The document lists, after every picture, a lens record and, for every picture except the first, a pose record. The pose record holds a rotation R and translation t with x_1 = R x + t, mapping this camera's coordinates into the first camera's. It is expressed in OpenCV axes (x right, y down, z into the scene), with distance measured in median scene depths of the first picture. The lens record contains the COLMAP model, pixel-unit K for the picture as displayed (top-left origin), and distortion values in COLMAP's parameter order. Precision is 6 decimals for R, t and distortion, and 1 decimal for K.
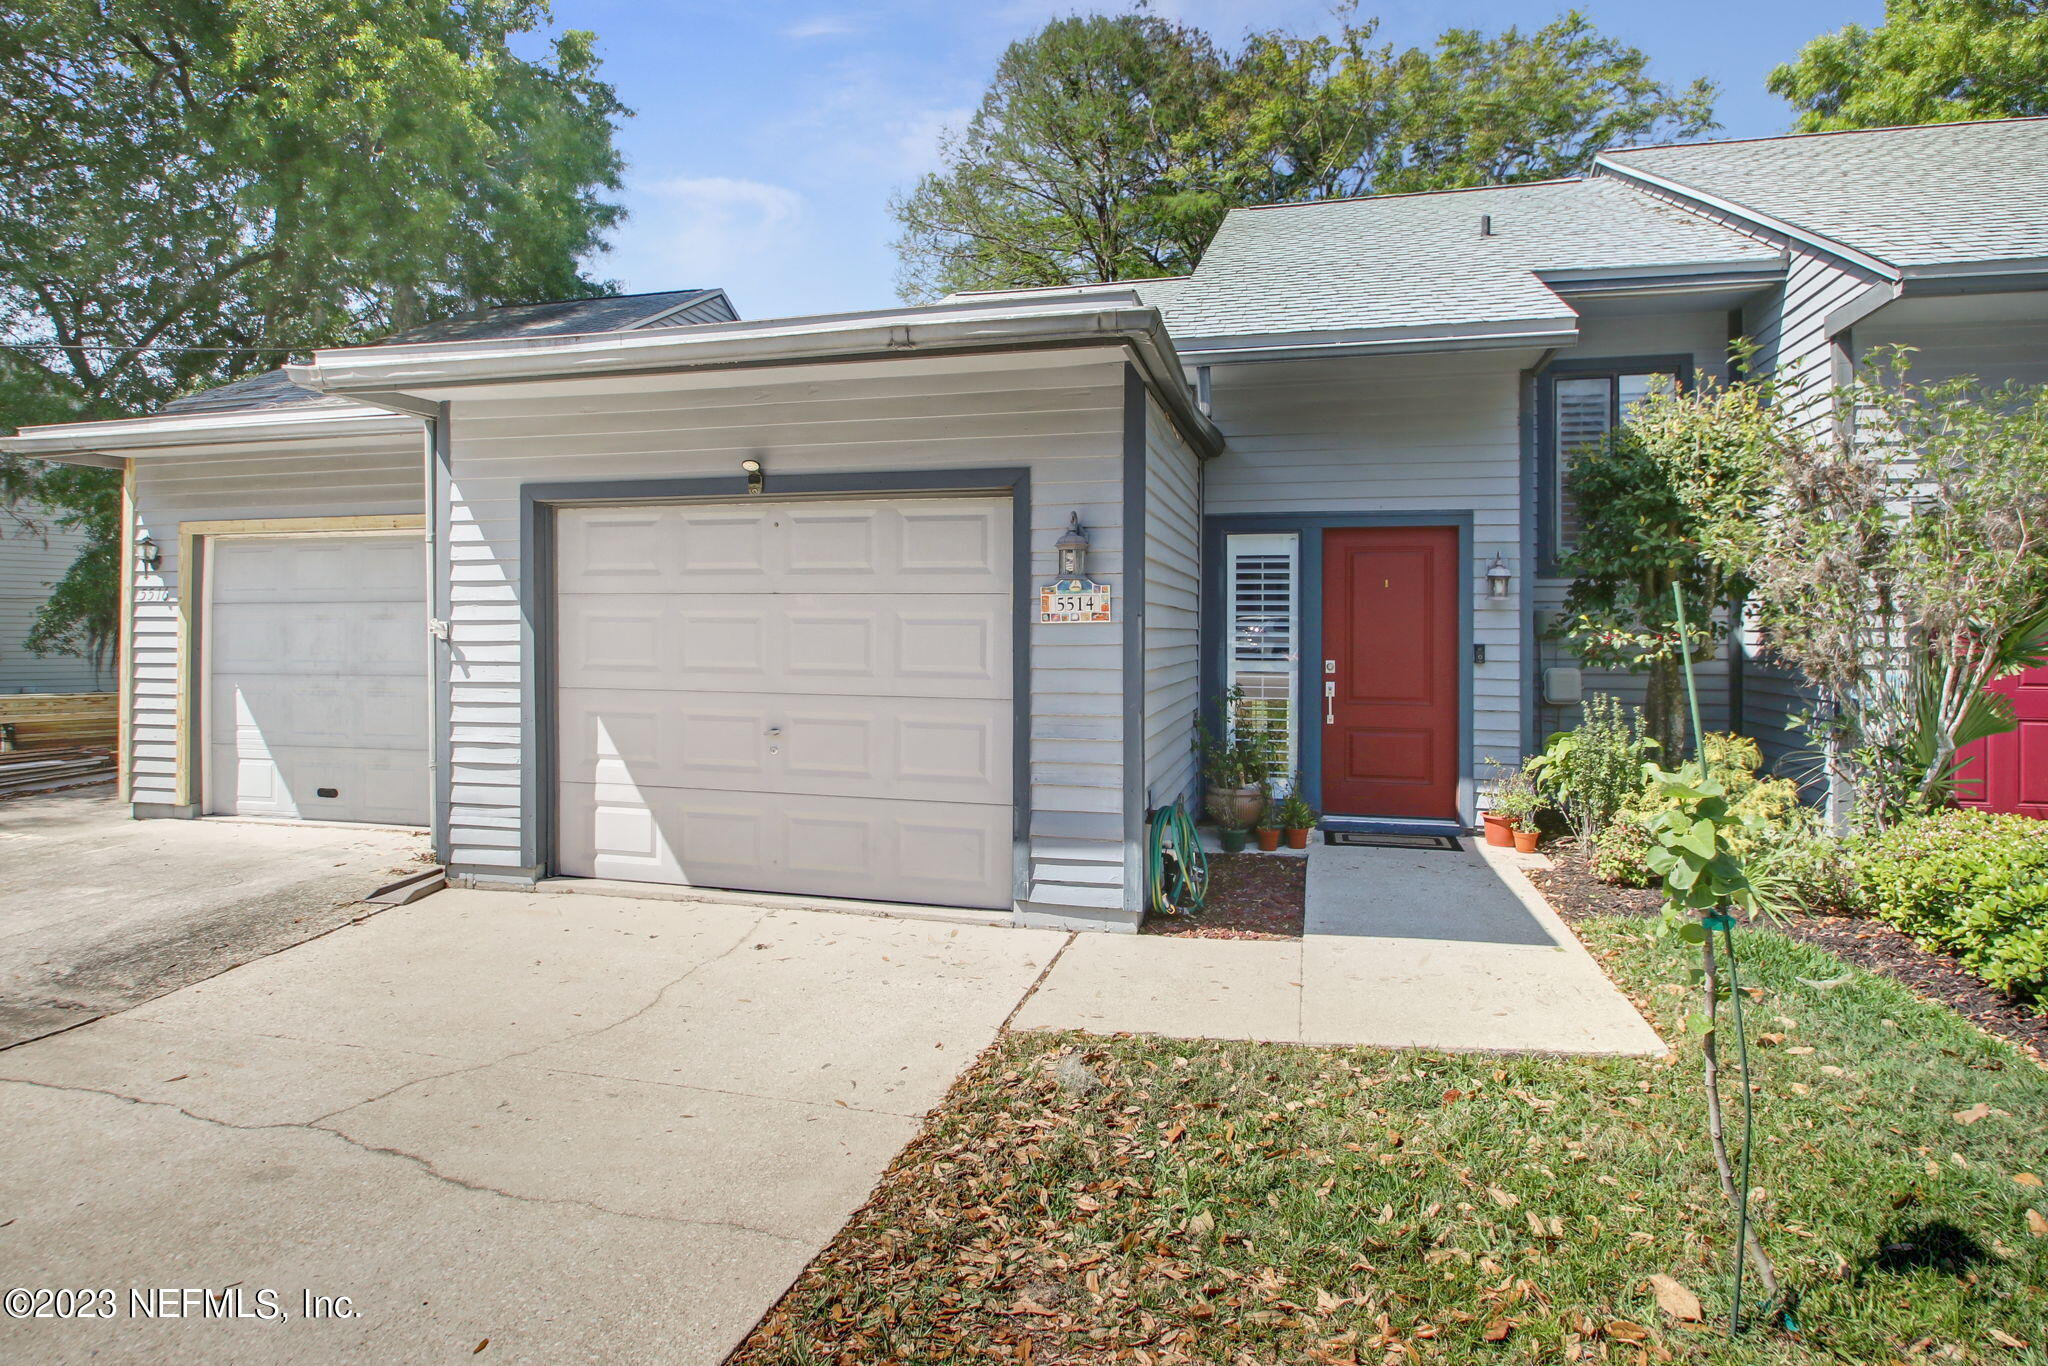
lens RADIAL K [[1158.9, 0, 1026.4], [0, 1158.9, 635.1], [0, 0, 1]] dist [-0.003525, -0.011616]
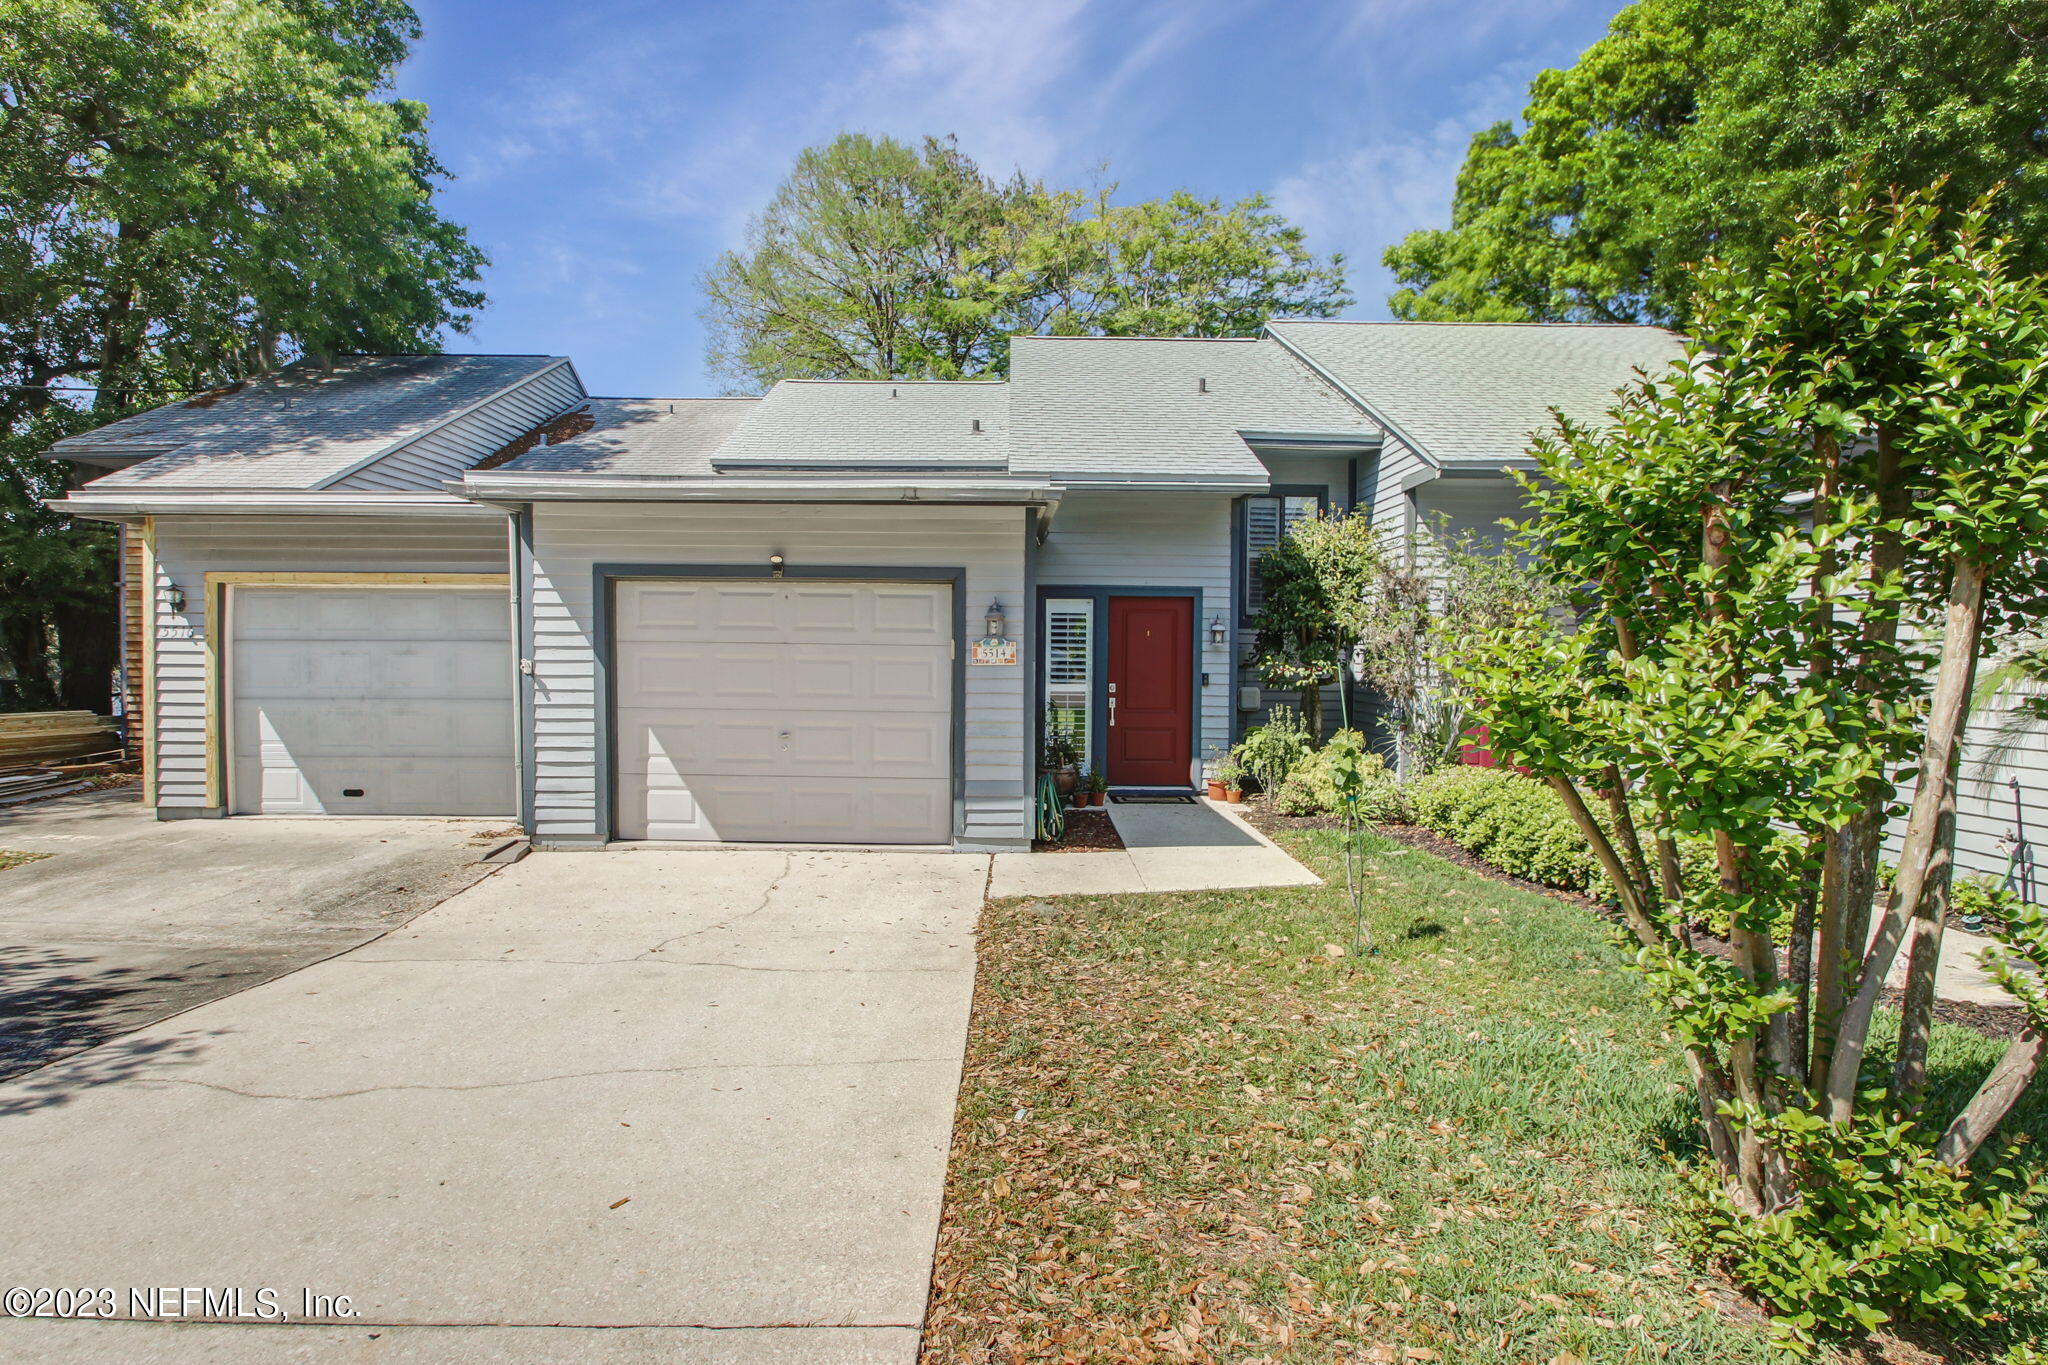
lens RADIAL K [[1158.9, 0, 1017.2], [0, 1158.9, 683.5], [0, 0, 1]] dist [-0.003525, -0.011616]
pose [[0.961299, -0.004719, 0.275468, -0.316949], [-0.004600, 0.999439, 0.033175, -0.032463], [-0.275470, -0.033158, 0.960738, -0.484255]]
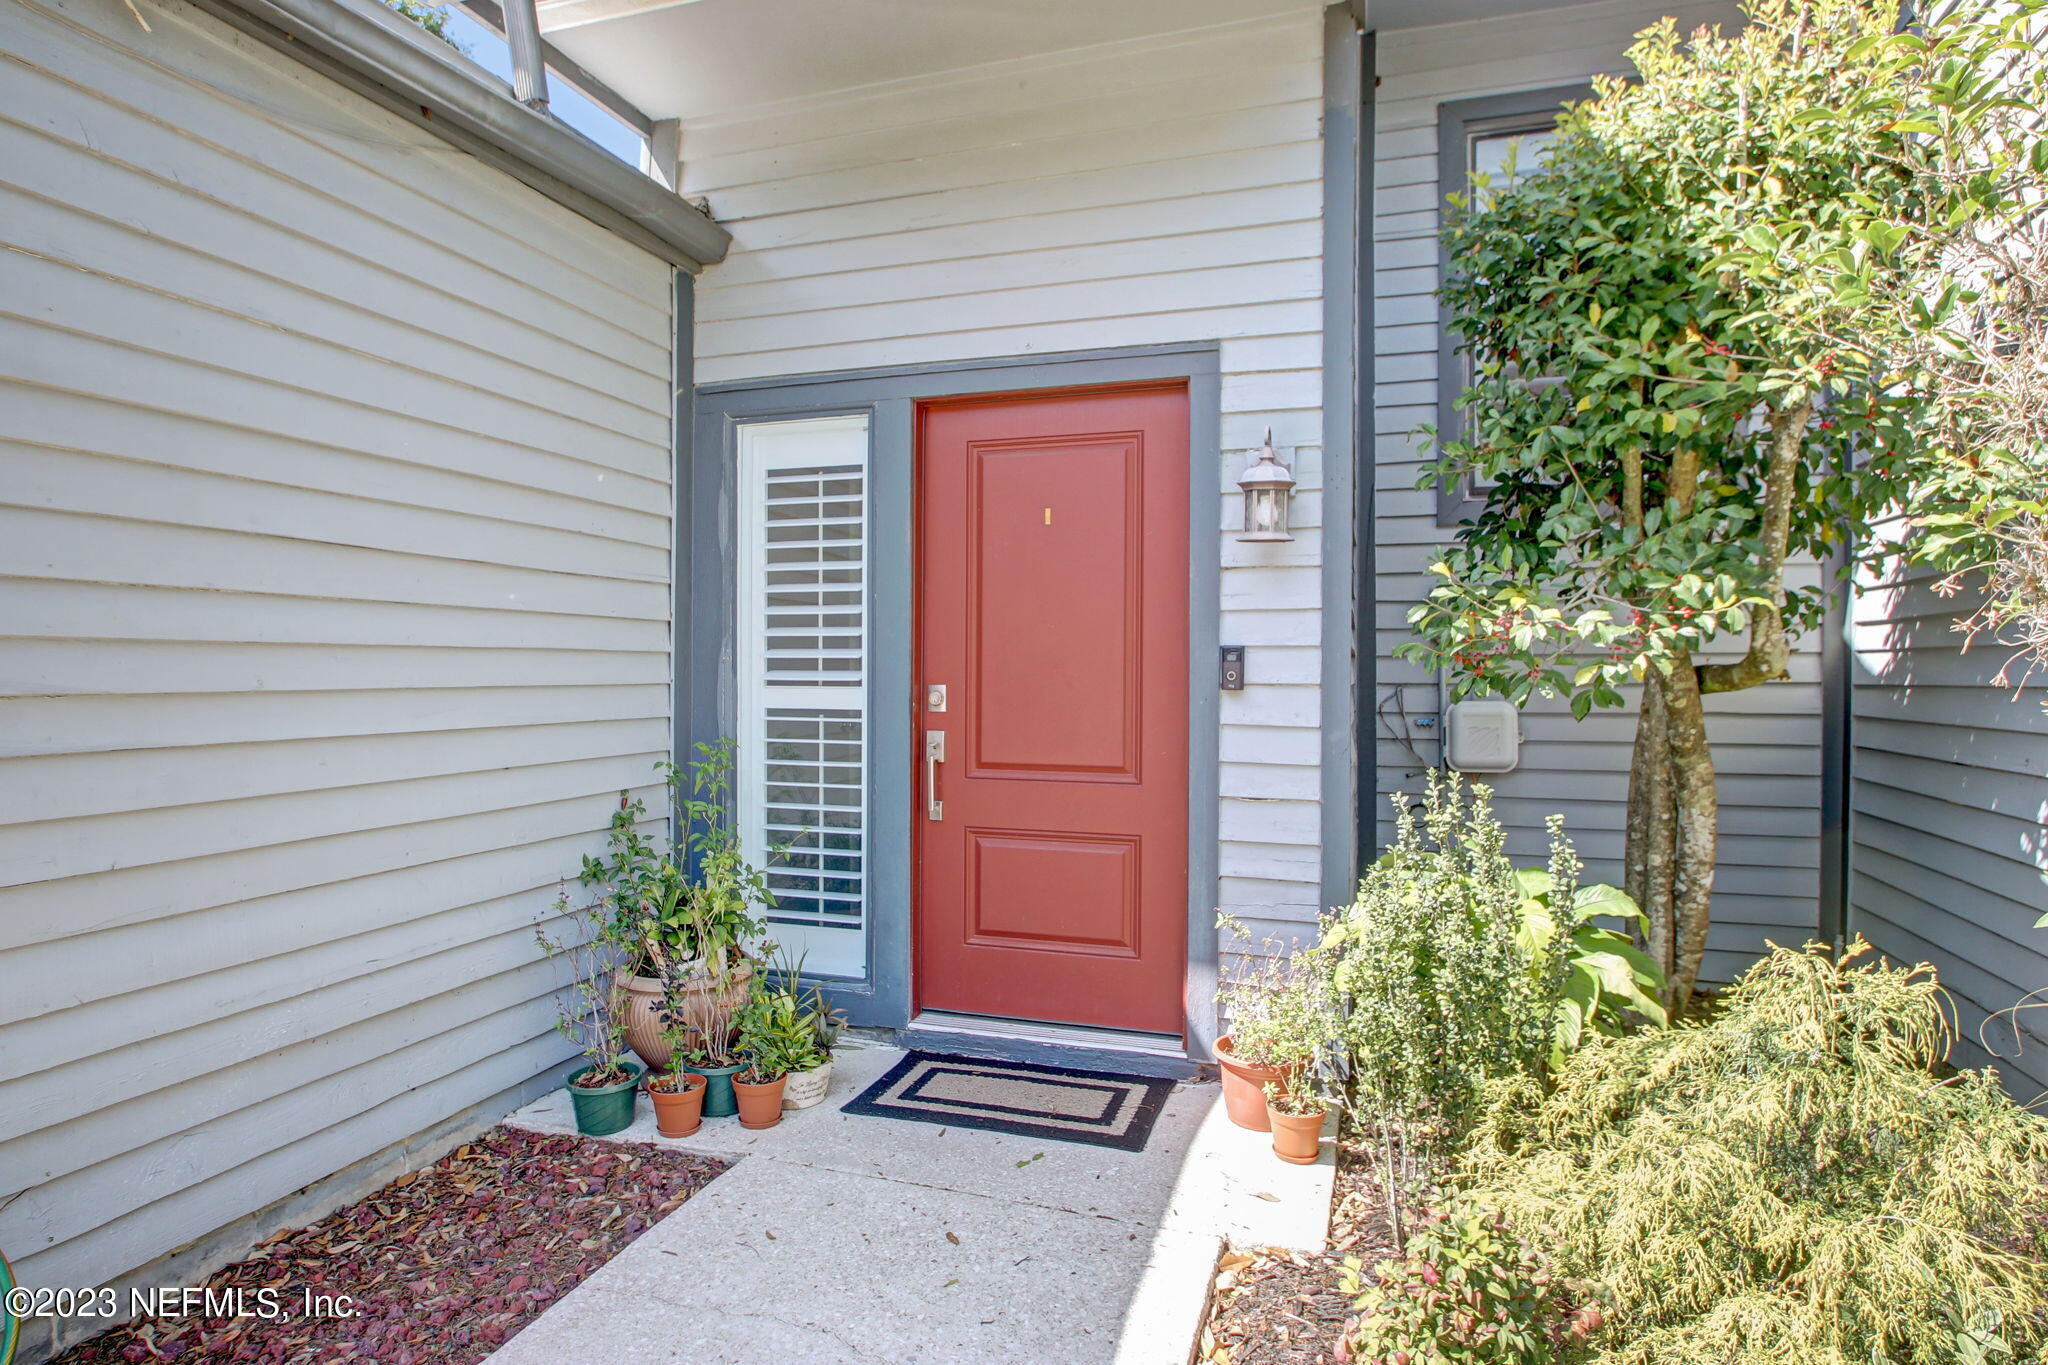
lens RADIAL K [[1158.9, 0, 1019.2], [0, 1158.9, 685.9], [0, 0, 1]] dist [-0.003525, -0.011616]
pose [[0.998240, -0.002077, -0.059267, 0.374859], [0.002885, 0.999904, 0.013562, 0.018770], [0.059233, -0.013709, 0.998150, 0.621739]]
